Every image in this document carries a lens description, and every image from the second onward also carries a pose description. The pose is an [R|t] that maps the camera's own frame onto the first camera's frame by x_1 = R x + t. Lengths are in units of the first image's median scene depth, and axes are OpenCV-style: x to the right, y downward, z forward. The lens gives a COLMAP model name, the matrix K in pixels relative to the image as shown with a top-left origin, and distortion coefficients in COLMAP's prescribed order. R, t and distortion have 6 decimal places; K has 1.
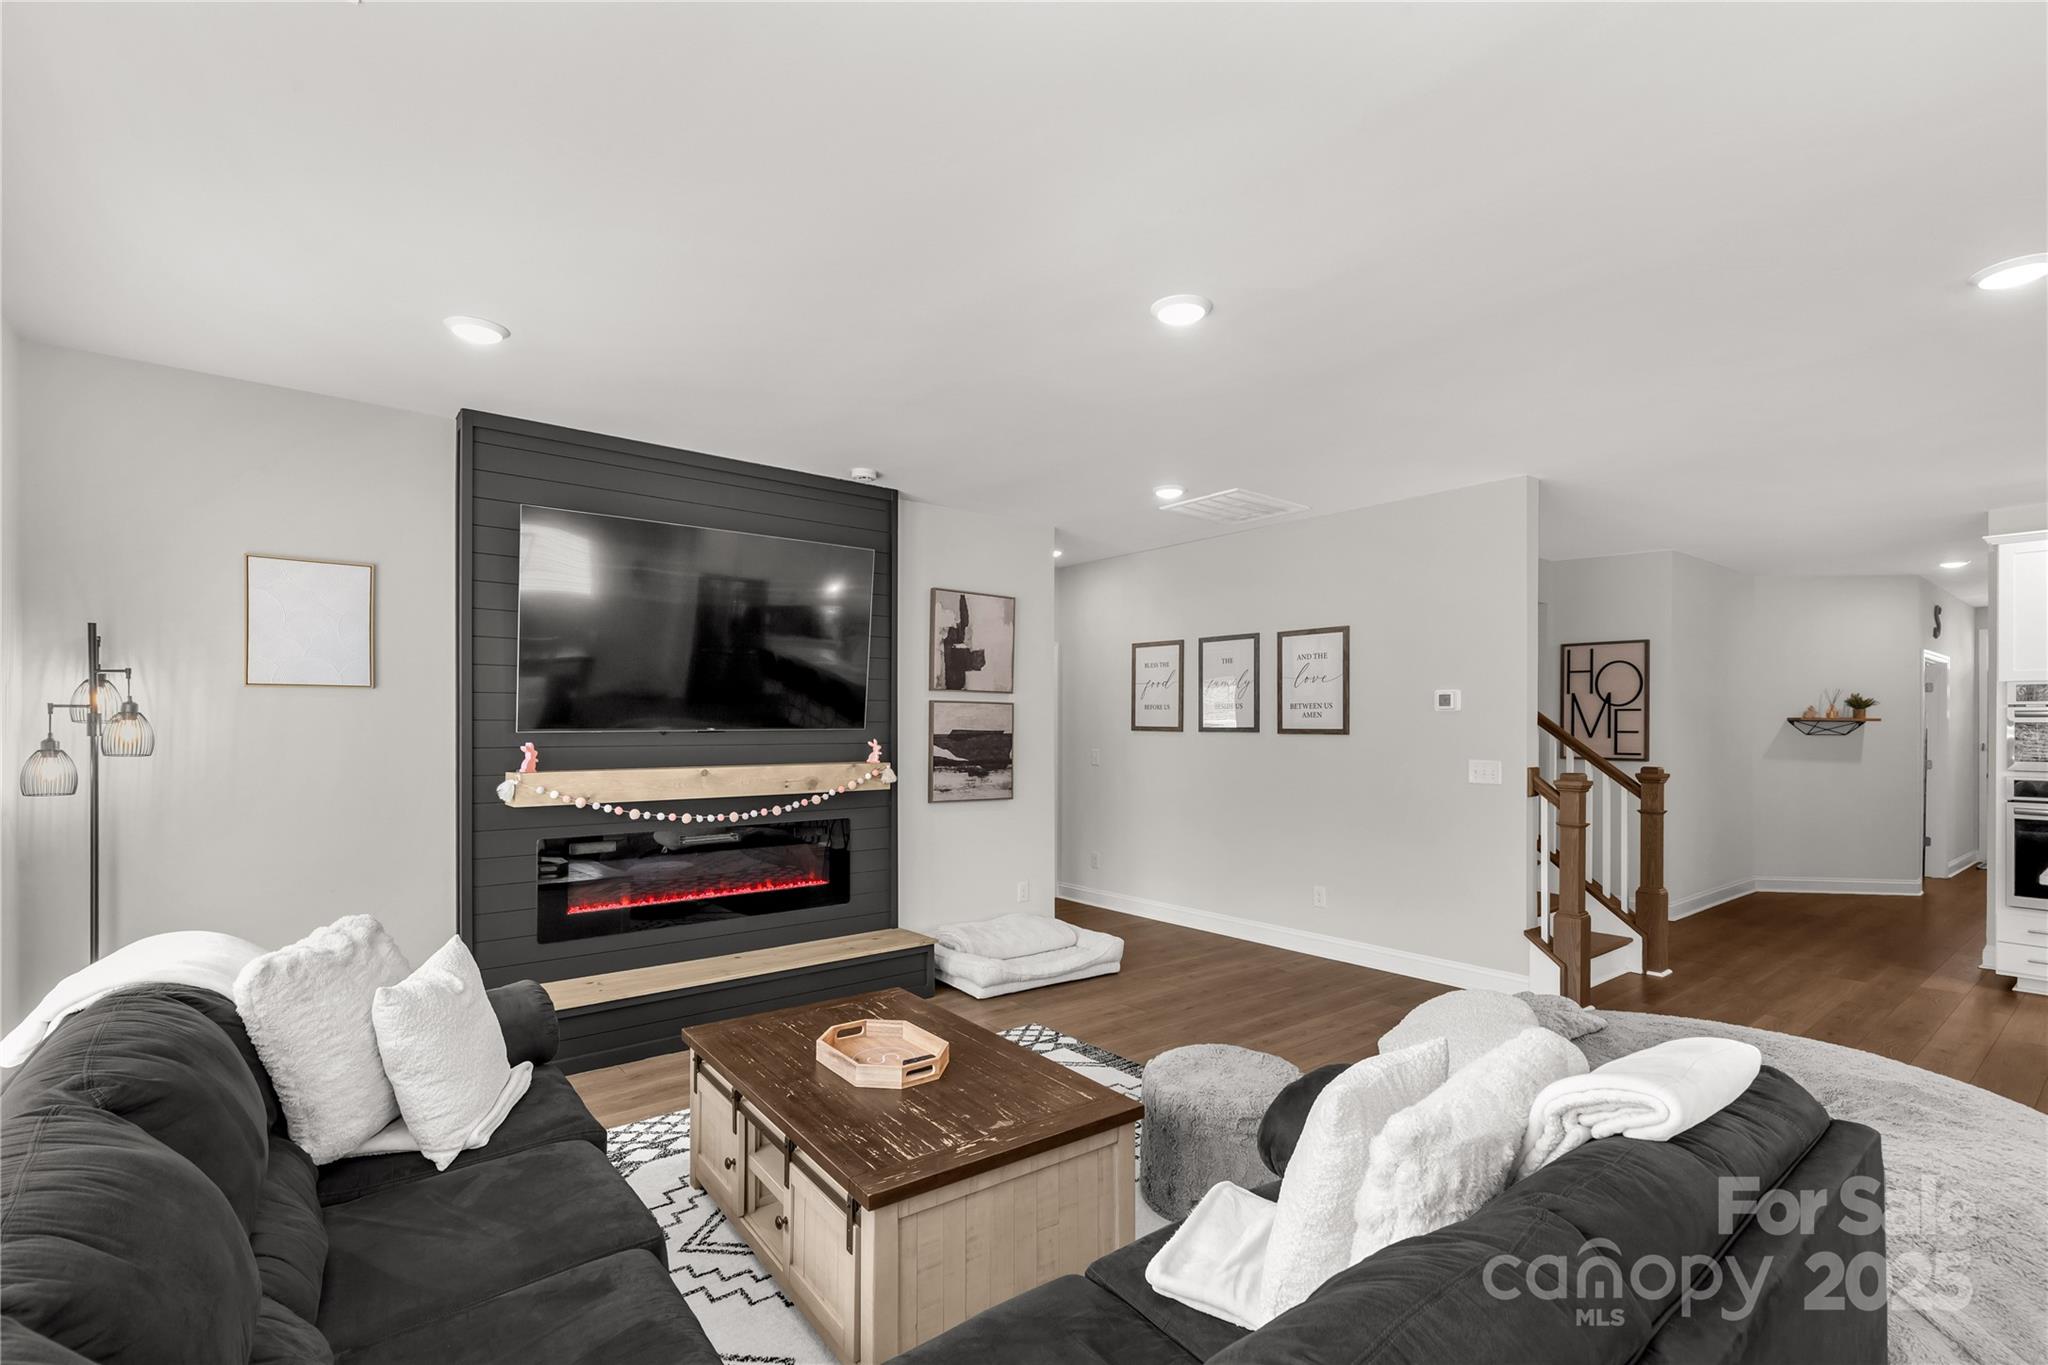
lens RADIAL K [[927.2, 0, 1018.7], [0, 927.2, 720.7], [0, 0, 1]] dist [0.003174, 0.000434]
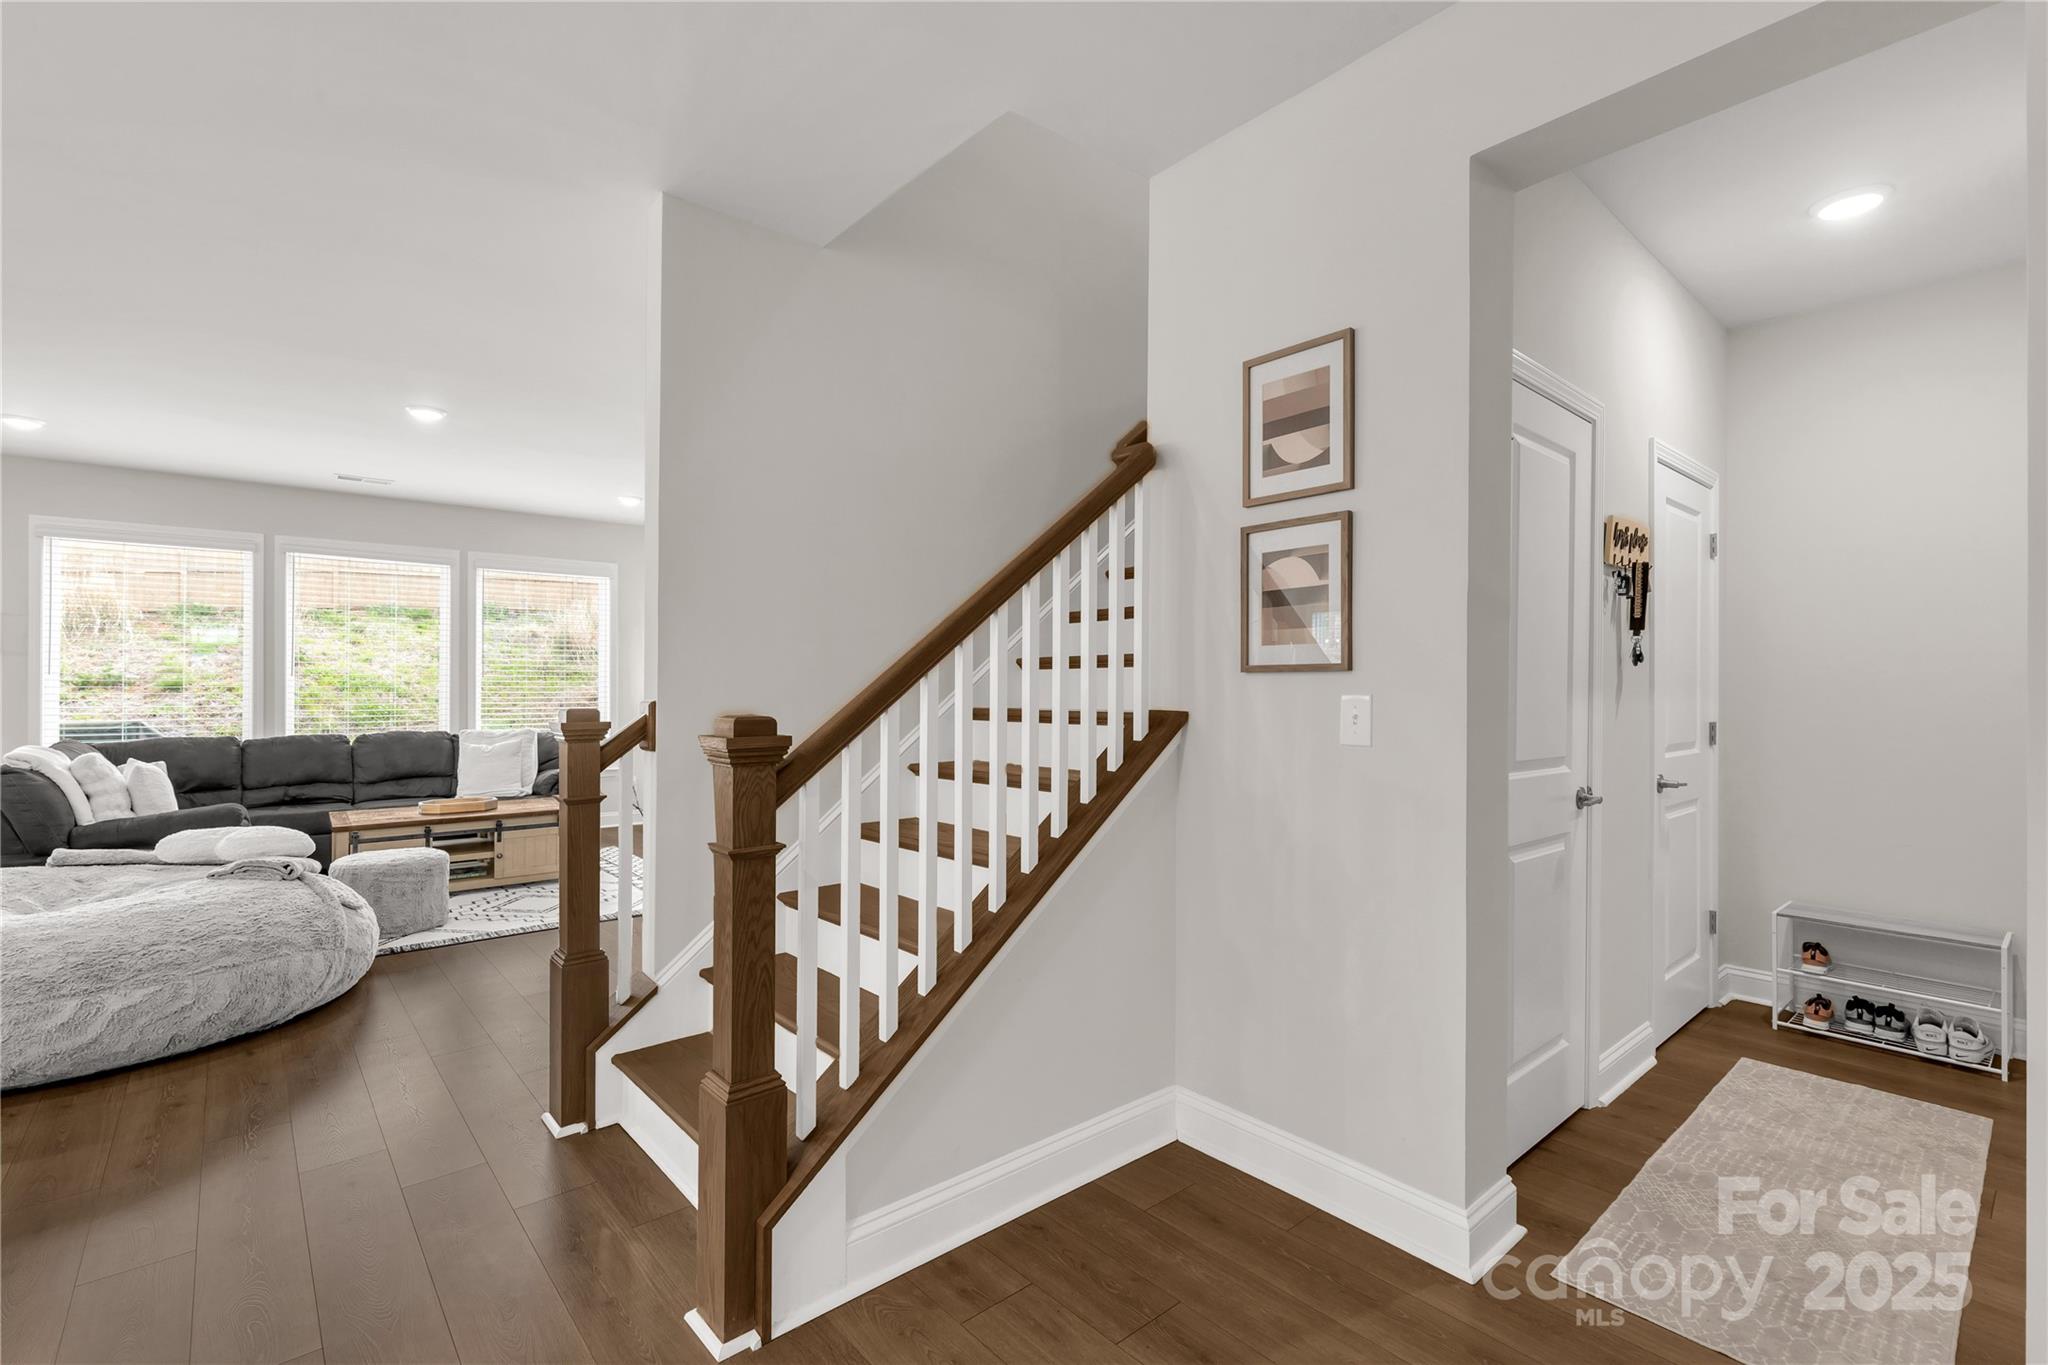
lens RADIAL K [[928.9, 0, 1024.0], [0, 928.9, 682.5], [0, 0, 1]] dist [-0.001631, -0.000129]
pose [[0.029760, -0.011951, -0.999486, 1.100531], [-0.003941, 0.999919, -0.012074, 0.038288], [0.999549, 0.004298, 0.029711, 1.180332]]
